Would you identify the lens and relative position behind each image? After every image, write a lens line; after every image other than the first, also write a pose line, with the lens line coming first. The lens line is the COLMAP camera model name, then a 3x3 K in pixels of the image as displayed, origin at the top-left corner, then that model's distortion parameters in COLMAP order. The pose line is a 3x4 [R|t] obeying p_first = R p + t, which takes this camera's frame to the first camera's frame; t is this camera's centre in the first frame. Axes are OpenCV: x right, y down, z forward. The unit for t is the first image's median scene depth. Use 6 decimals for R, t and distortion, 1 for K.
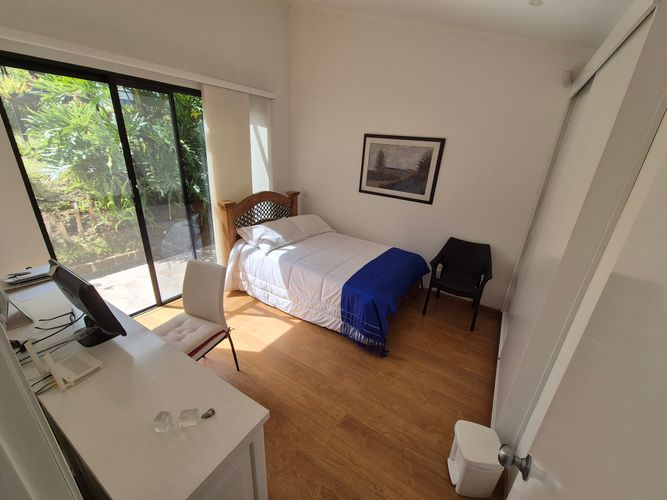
lens RADIAL K [[273.3, 0, 336.0], [0, 273.3, 250.6], [0, 0, 1]] dist [0.001157, 0.000398]
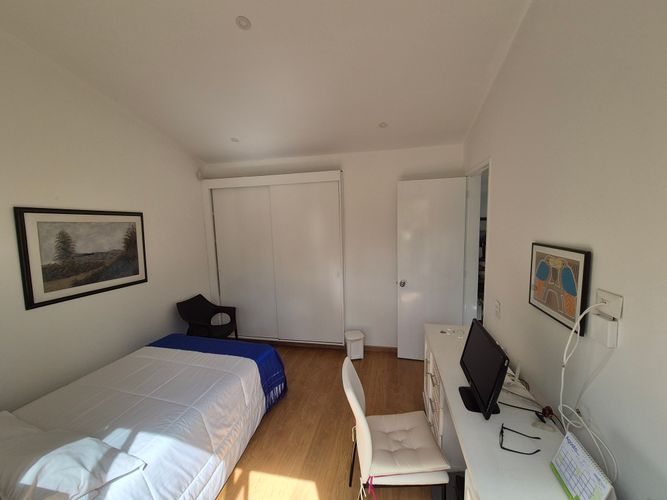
lens RADIAL K [[273.3, 0, 336.0], [0, 273.3, 250.6], [0, 0, 1]] dist [0.001157, 0.000398]
pose [[-0.344779, -0.152856, 0.926155, -0.673985], [0.343999, 0.897436, 0.276177, -0.294494], [-0.873380, 0.413816, -0.256834, 0.649611]]
